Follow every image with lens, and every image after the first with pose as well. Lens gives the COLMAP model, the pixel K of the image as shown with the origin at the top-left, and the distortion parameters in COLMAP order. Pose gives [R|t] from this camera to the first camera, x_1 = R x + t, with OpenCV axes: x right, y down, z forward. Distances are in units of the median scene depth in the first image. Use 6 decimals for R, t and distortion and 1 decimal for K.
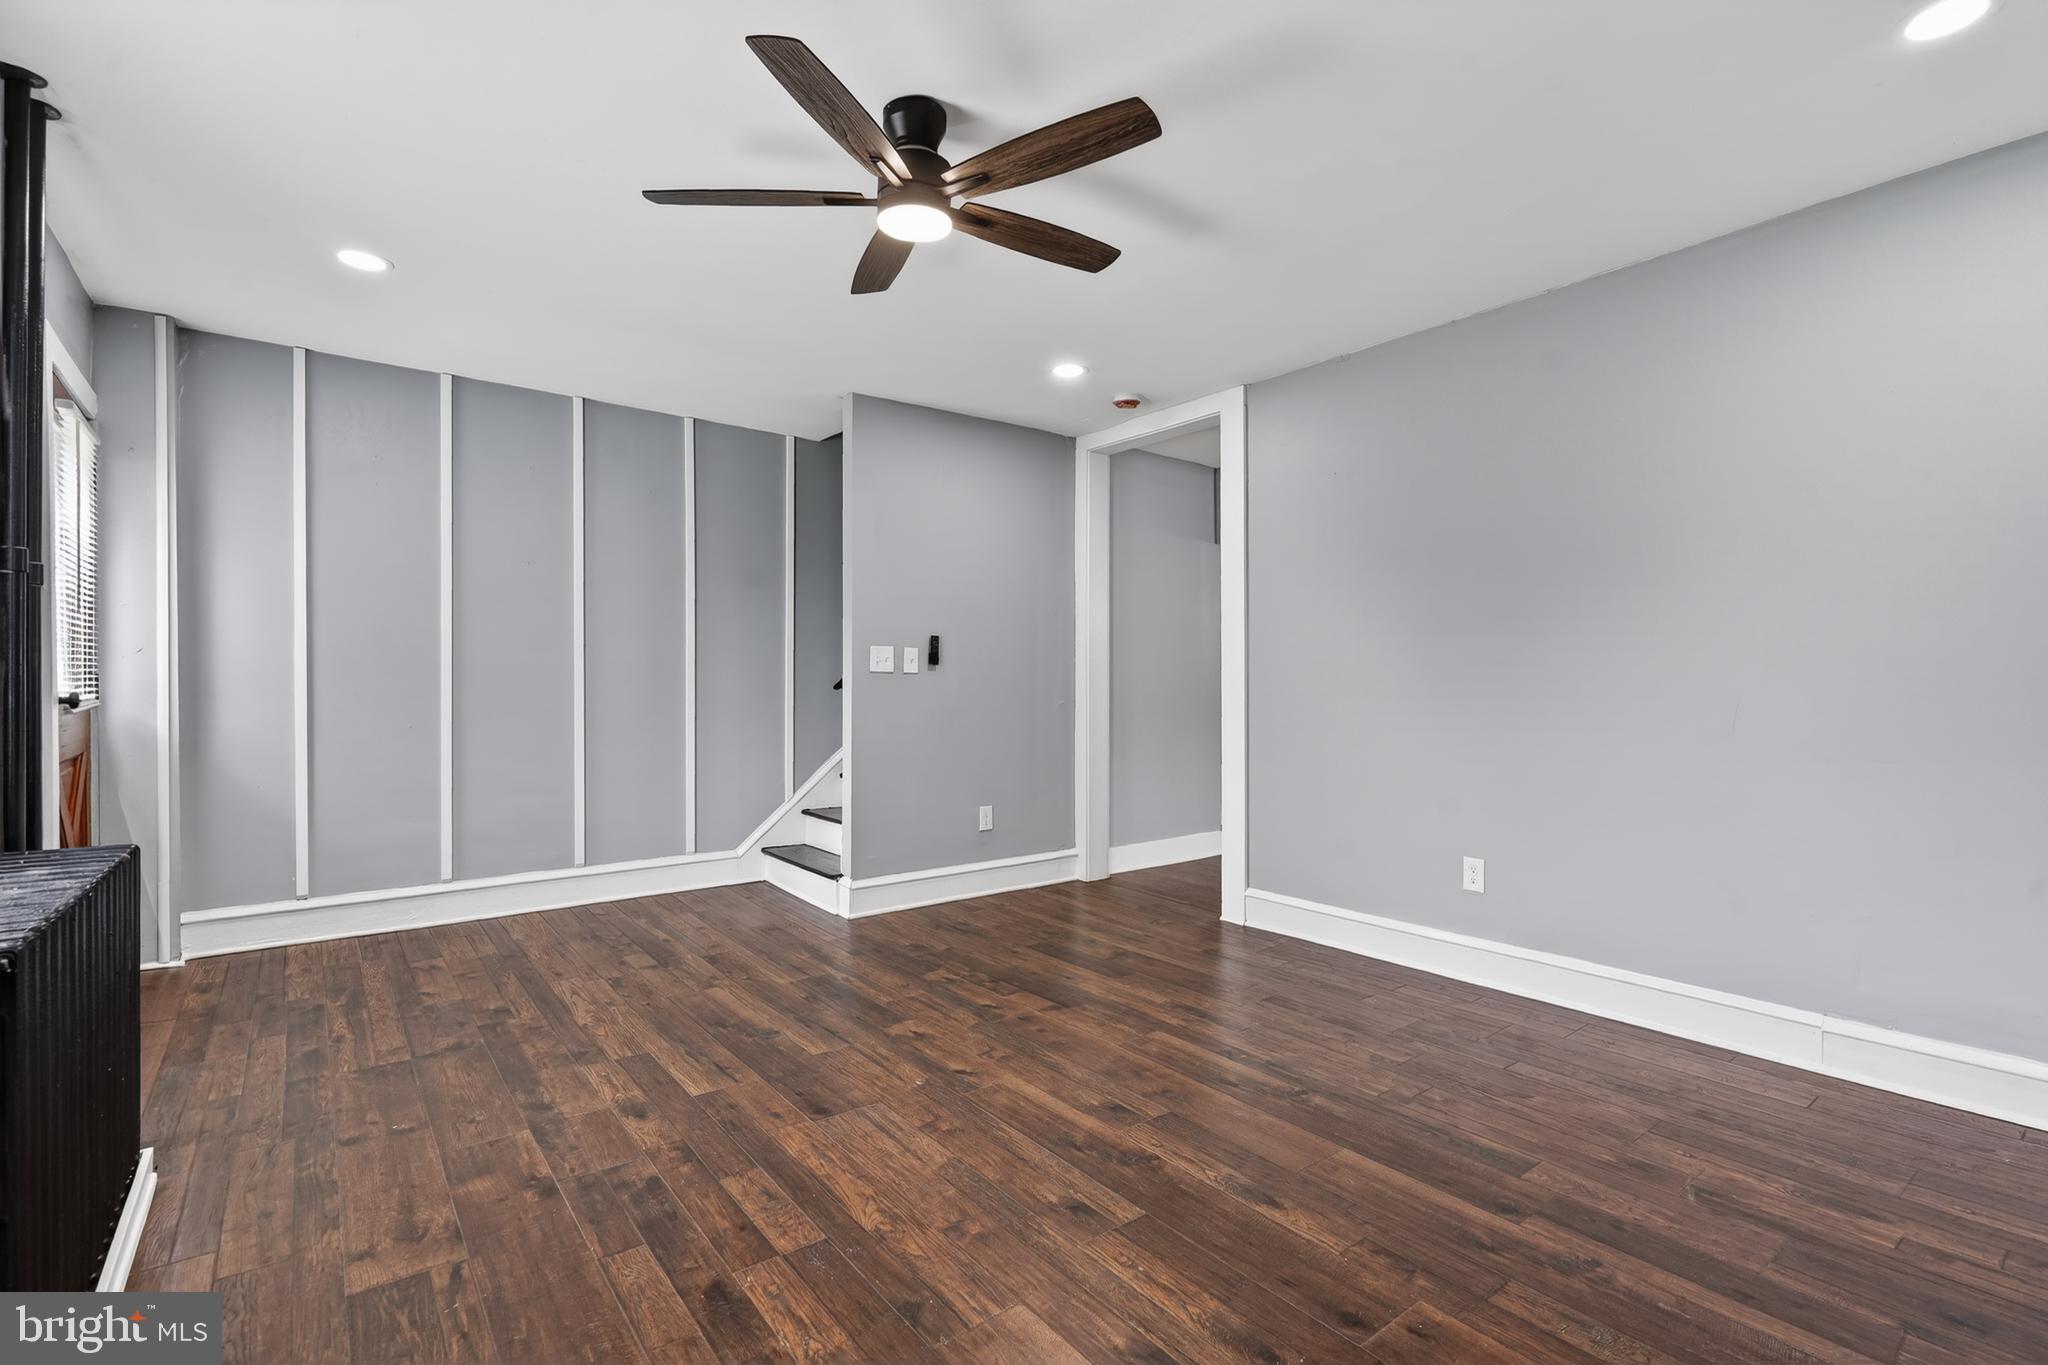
lens RADIAL K [[932.7, 0, 1031.9], [0, 932.7, 690.0], [0, 0, 1]] dist [-0.003091, 0.000948]
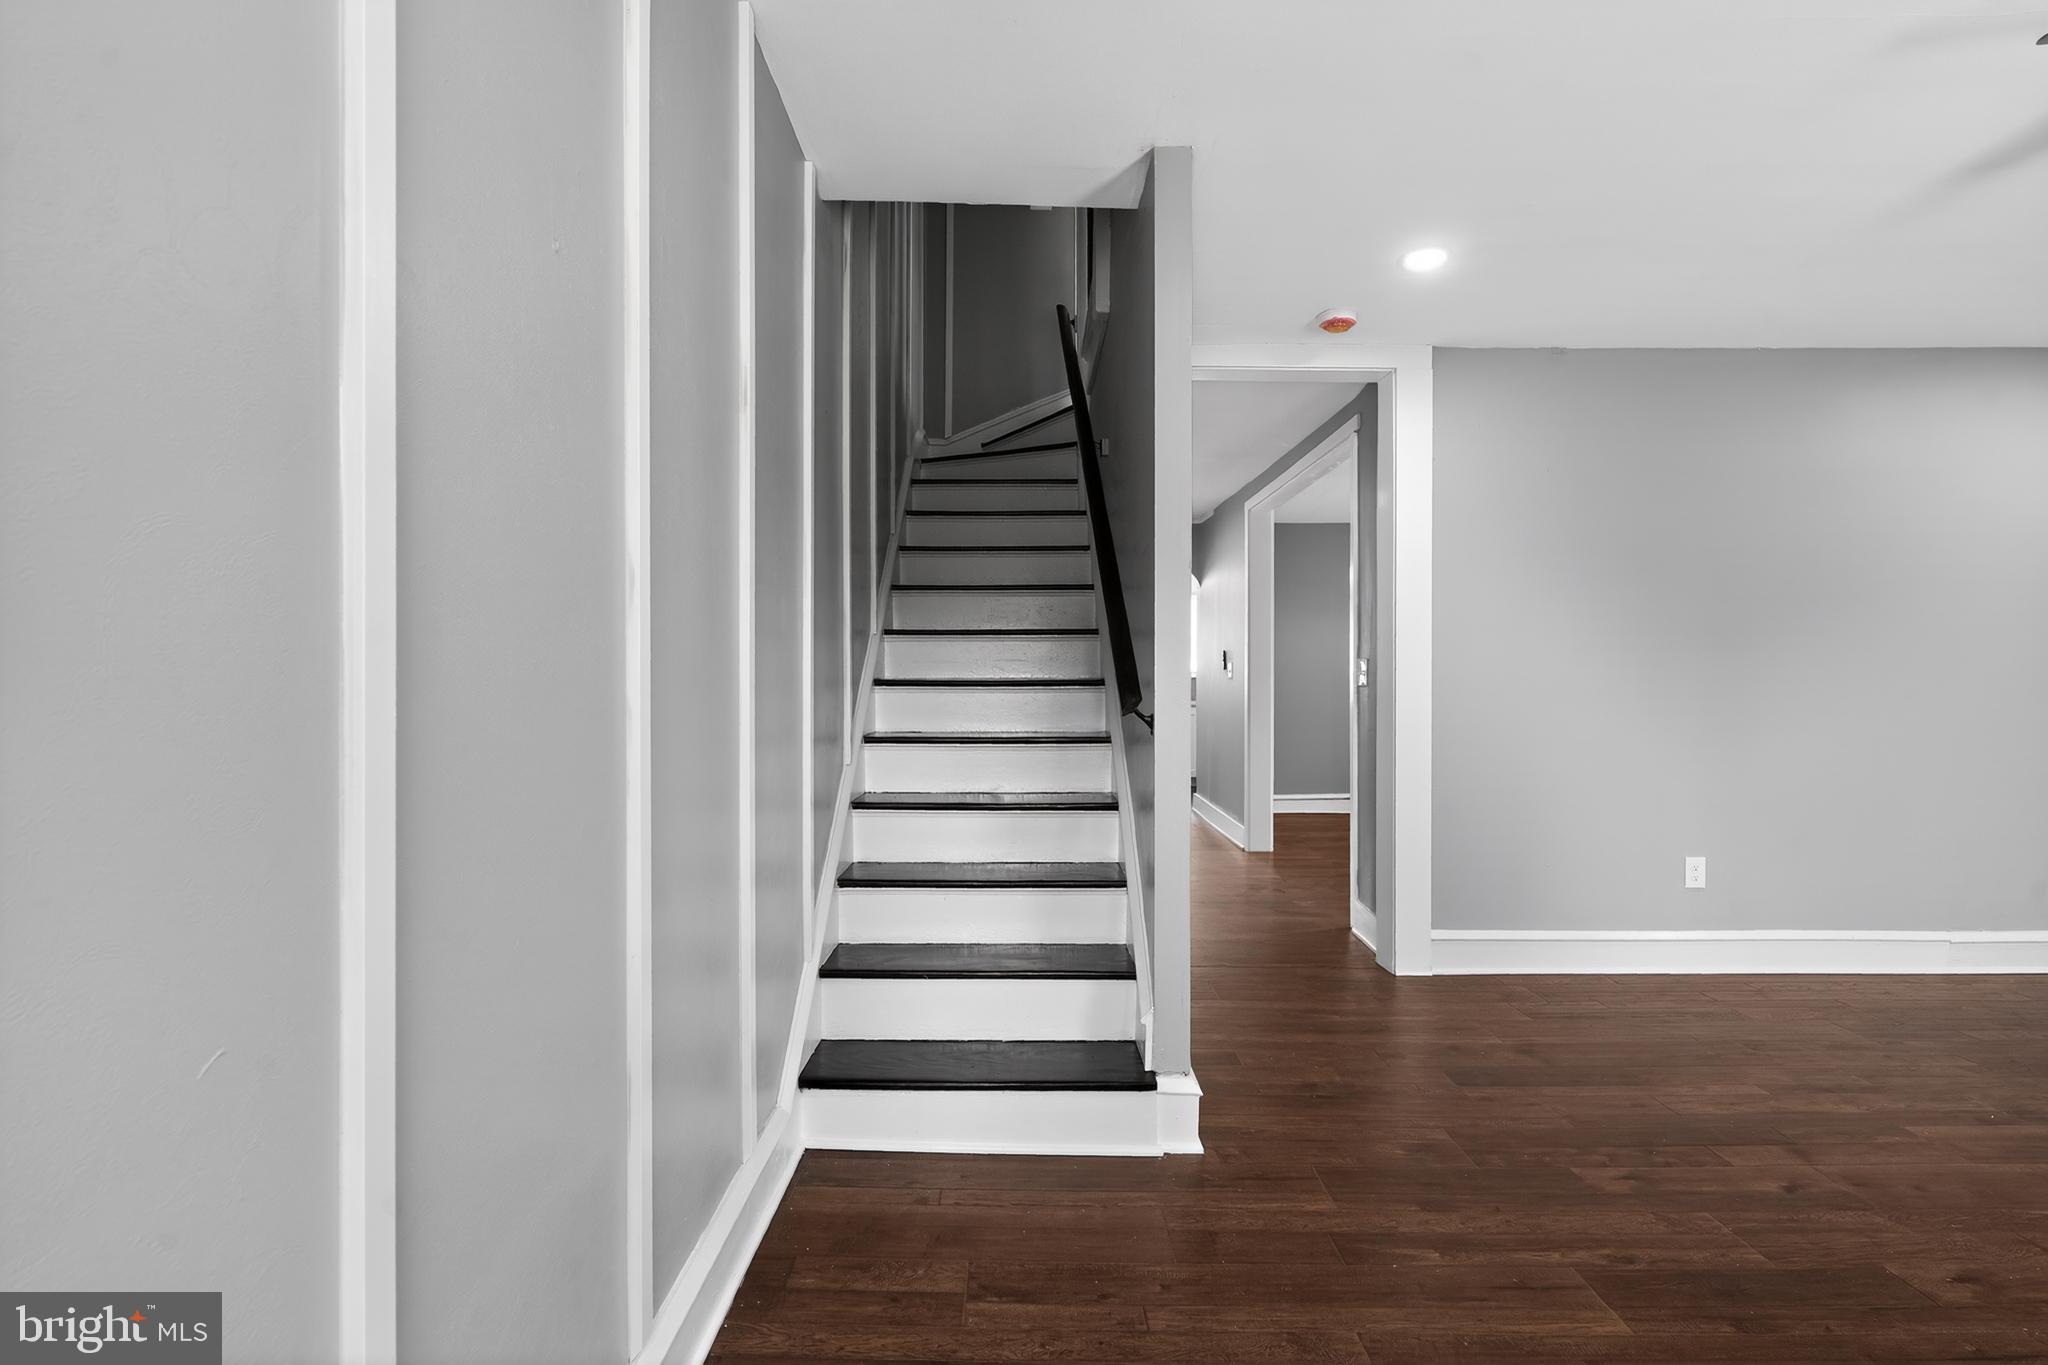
lens RADIAL K [[932.7, 0, 1028.5], [0, 932.7, 685.0], [0, 0, 1]] dist [-0.003091, 0.000948]
pose [[0.607295, -0.004513, 0.794463, -0.804431], [0.002634, 0.999990, 0.003666, -0.022942], [-0.794472, -0.000134, 0.607301, 0.913377]]
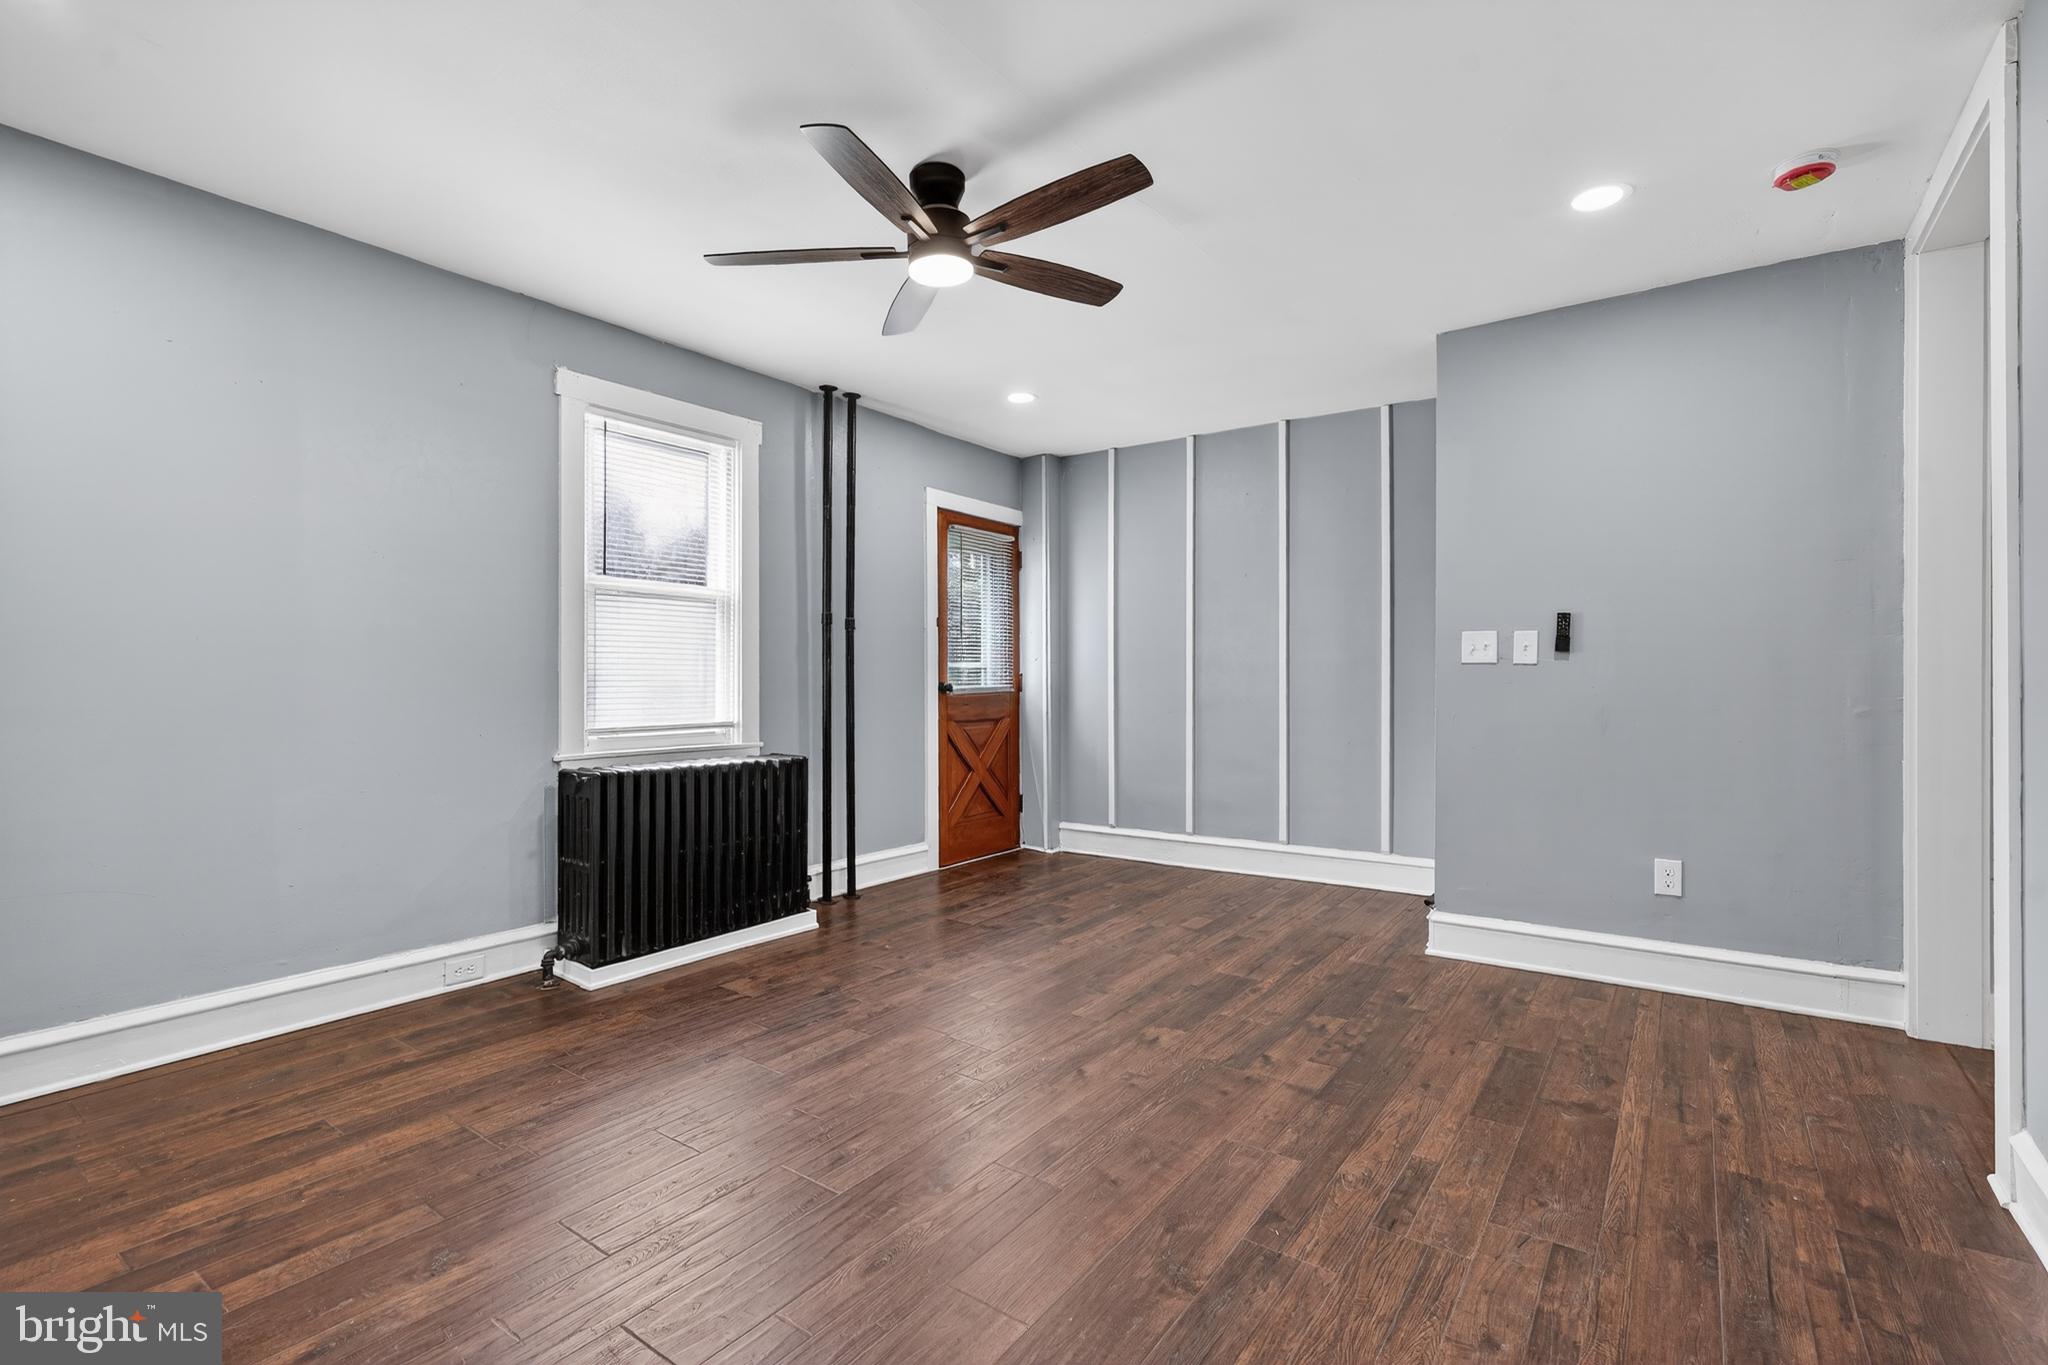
lens RADIAL K [[932.7, 0, 1020.2], [0, 932.7, 677.2], [0, 0, 1]] dist [-0.003091, 0.000948]
pose [[0.282100, -0.005214, -0.959371, 0.622764], [-0.006907, 0.999948, -0.007465, 0.002218], [0.959360, 0.008732, 0.282049, 0.484234]]
